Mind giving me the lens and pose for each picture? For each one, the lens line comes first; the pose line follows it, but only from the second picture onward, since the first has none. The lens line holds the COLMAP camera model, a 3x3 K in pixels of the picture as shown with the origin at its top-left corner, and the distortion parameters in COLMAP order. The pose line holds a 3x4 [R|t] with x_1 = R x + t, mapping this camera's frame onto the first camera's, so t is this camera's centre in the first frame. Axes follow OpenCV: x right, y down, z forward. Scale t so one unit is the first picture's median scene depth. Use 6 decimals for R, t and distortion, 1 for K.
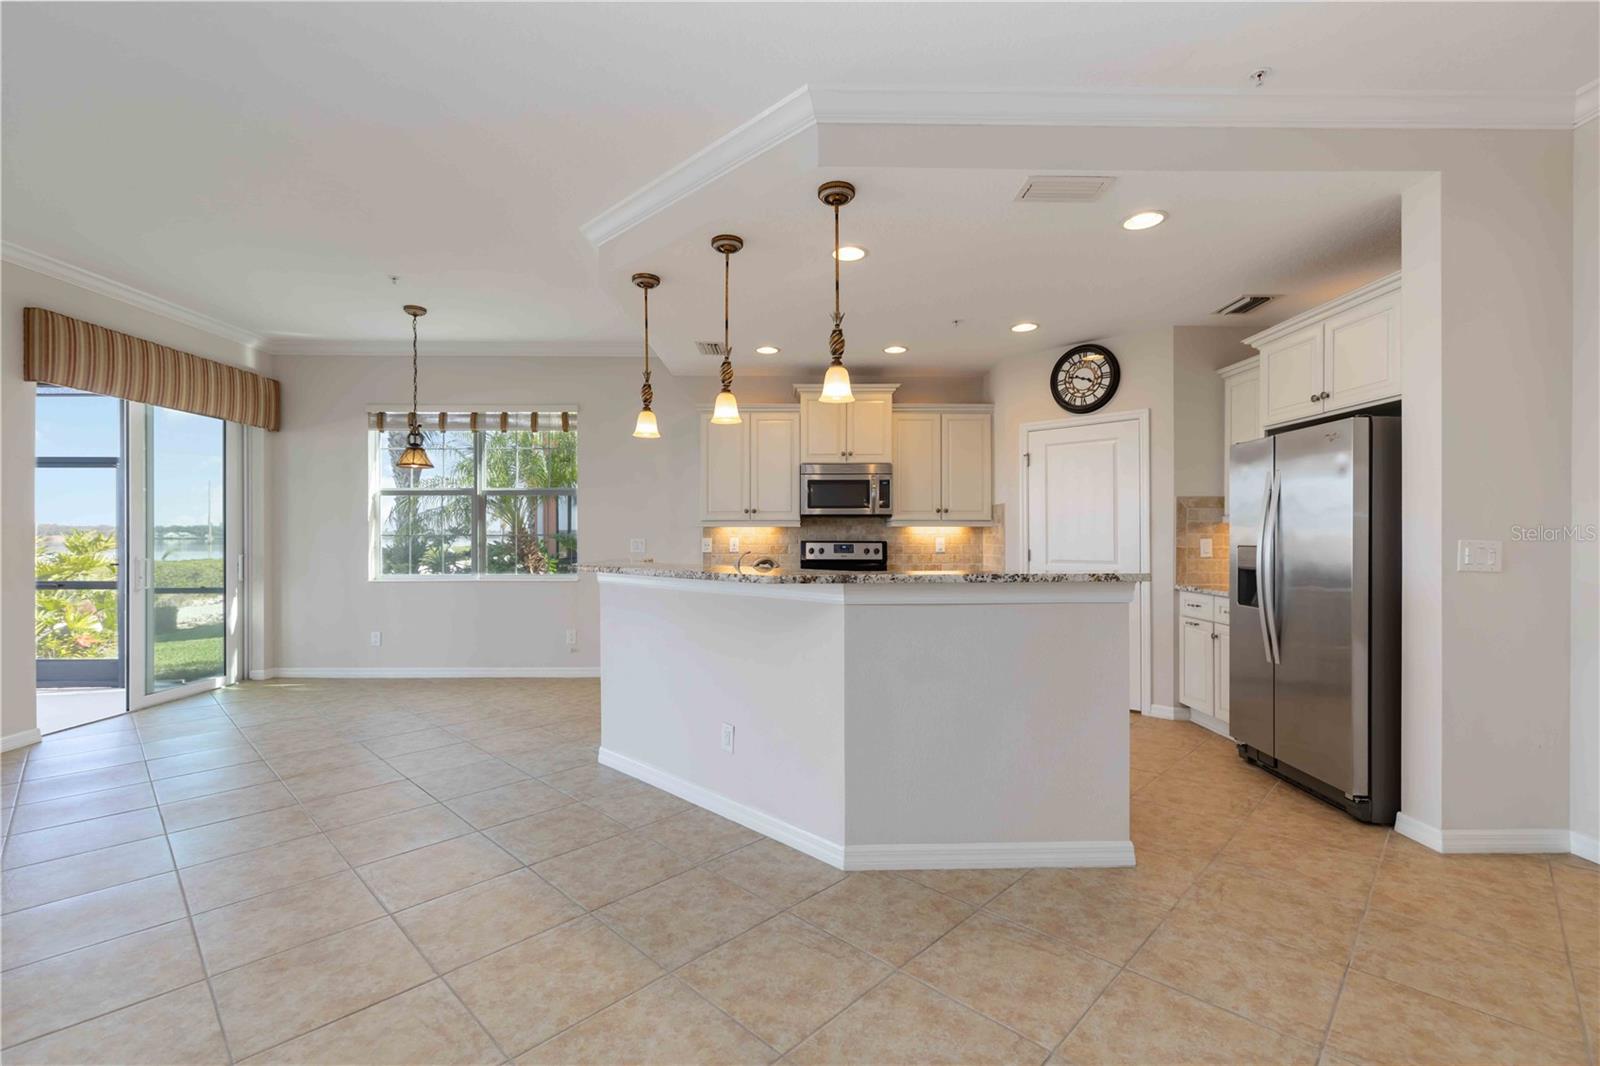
lens RADIAL K [[702.6, 0, 800.0], [0, 702.6, 533.0], [0, 0, 1]] dist [0.002563, 0.000198]
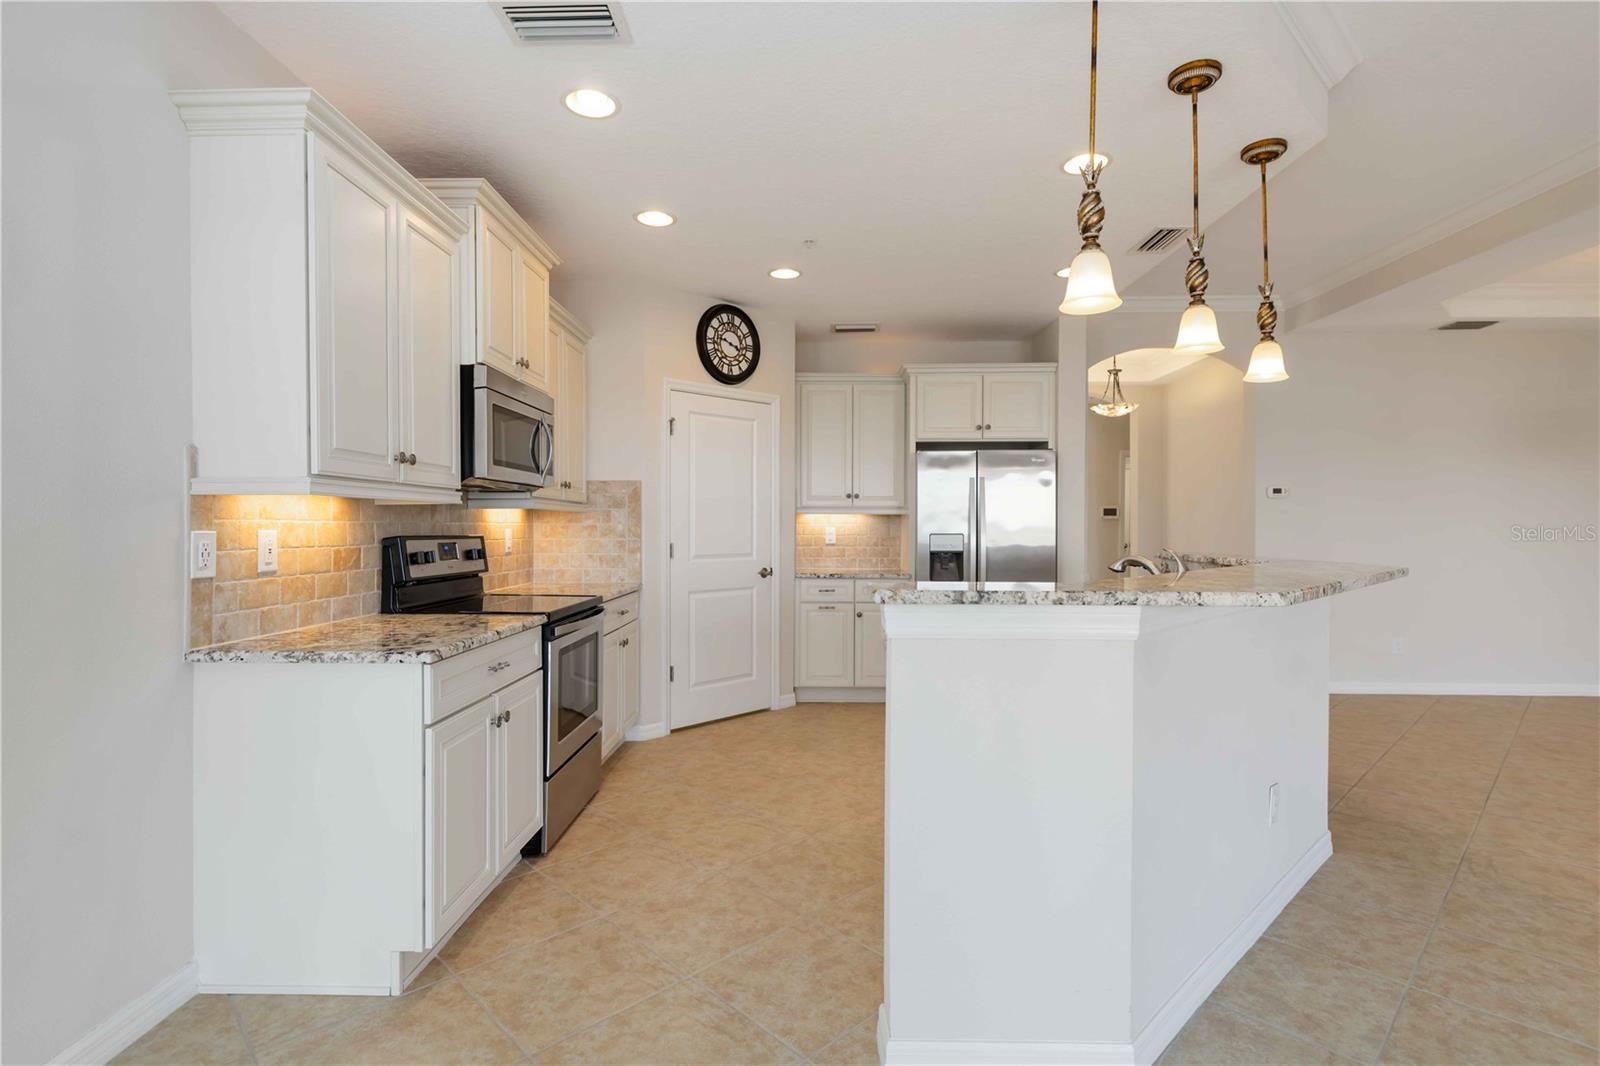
lens RADIAL K [[779.1, 0, 800.1], [0, 779.1, 527.7], [0, 0, 1]] dist [0.002486, 0.000531]
pose [[0.026924, -0.000379, 0.999637, -0.546688], [-0.004083, 0.999992, 0.000489, 0.005765], [-0.999629, -0.004095, 0.026922, 0.874382]]
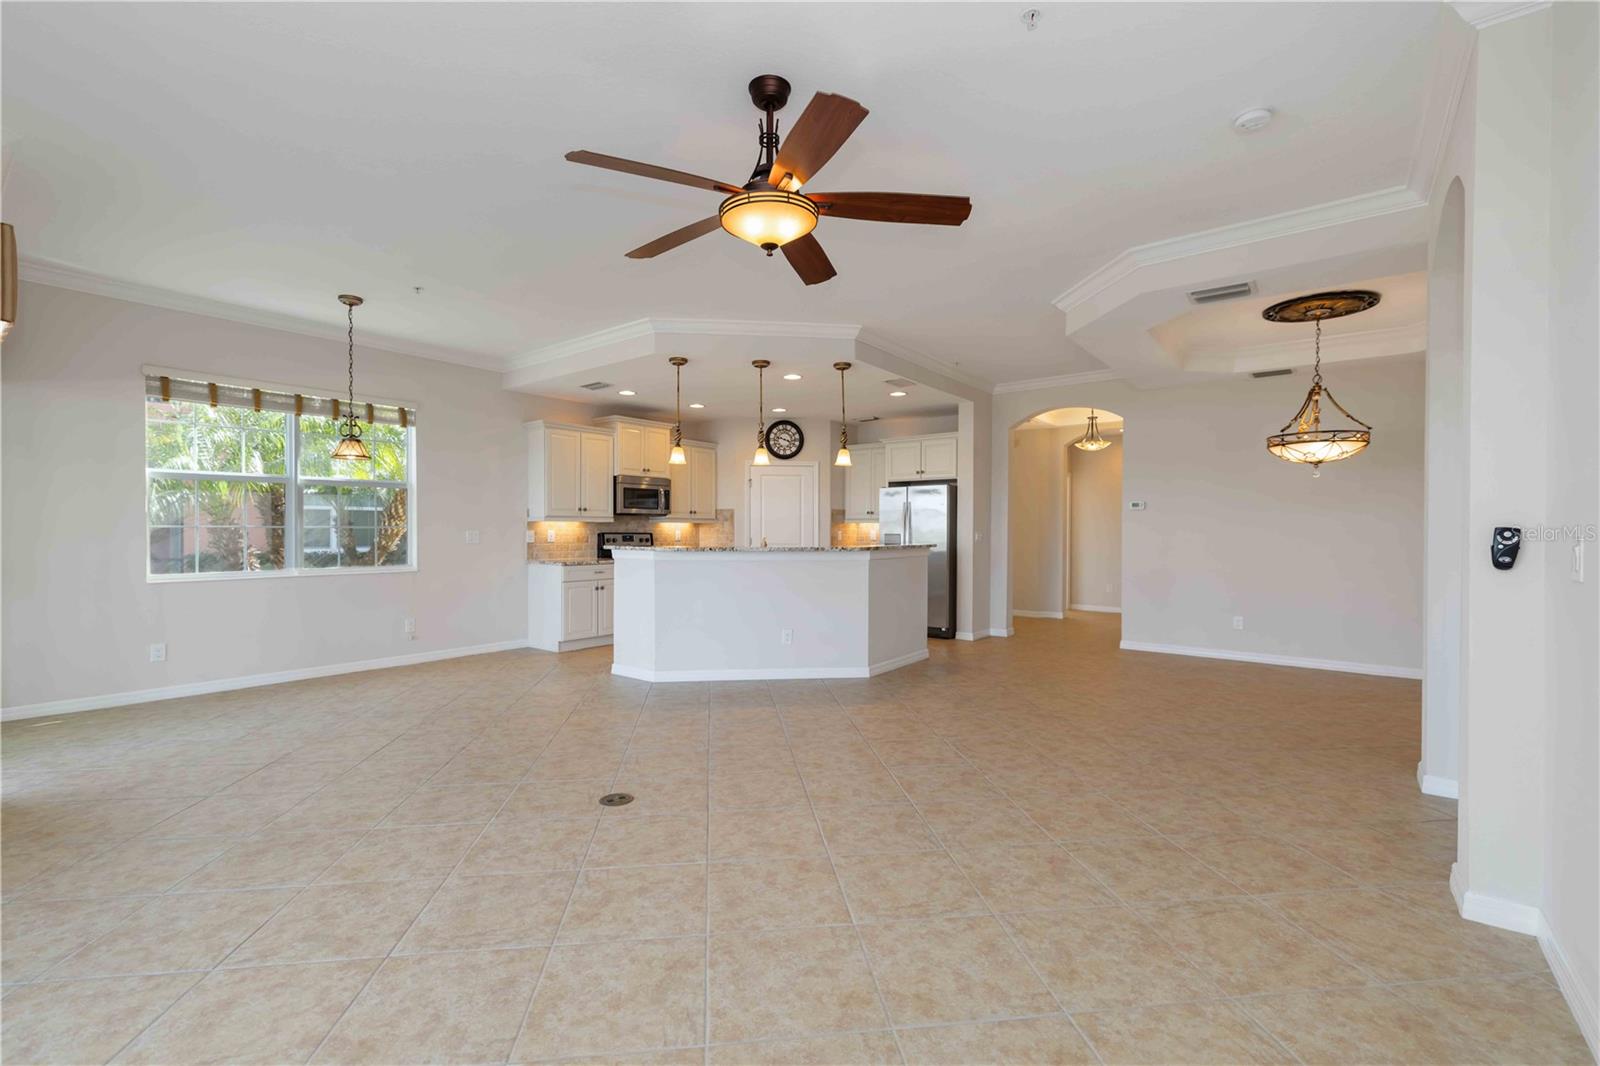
lens RADIAL K [[694.0, 0, 797.8], [0, 694.0, 533.9], [0, 0, 1]] dist [0.001166, 0.000254]
pose [[0.623806, -0.002248, 0.781576, -0.913972], [-0.005827, 0.999955, 0.007527, 0.001839], [-0.781558, -0.009250, 0.623765, -0.104147]]
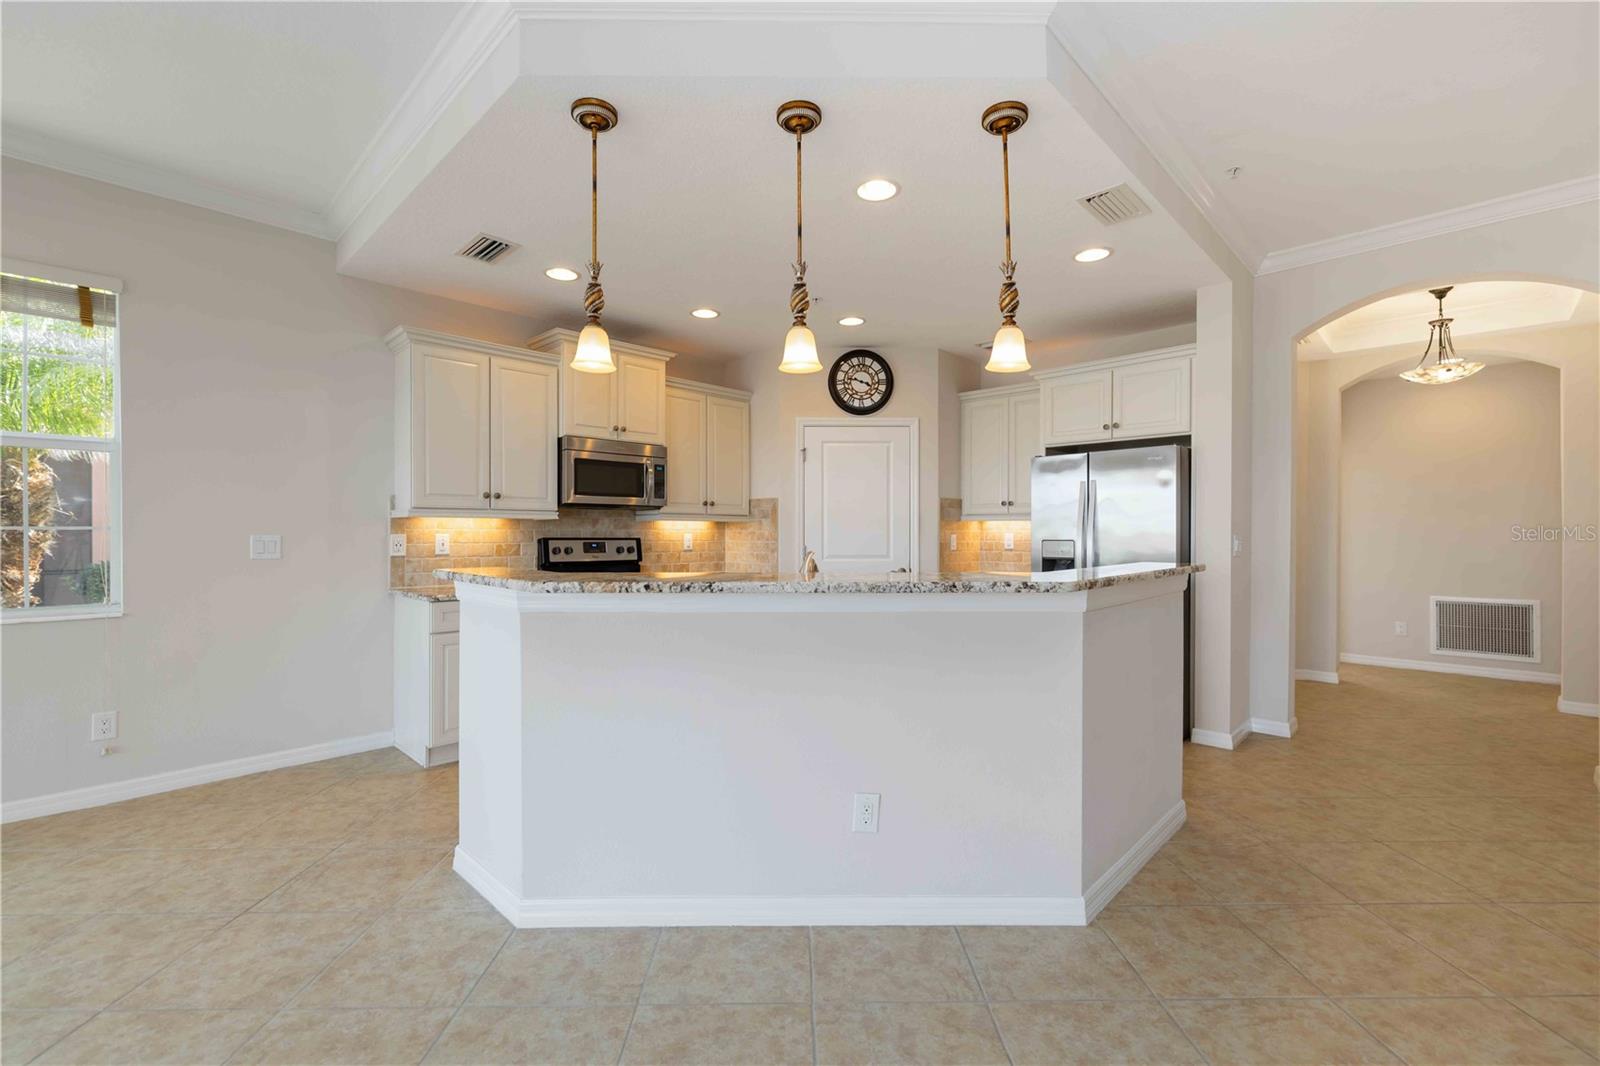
lens RADIAL K [[693.5, 0, 800.7], [0, 693.5, 532.1], [0, 0, 1]] dist [0.001503, 0.000354]
pose [[0.704752, 0.001822, 0.709452, -0.388418], [-0.004316, 0.999989, 0.001719, 0.003051], [-0.709441, -0.004273, 0.704752, 0.329378]]
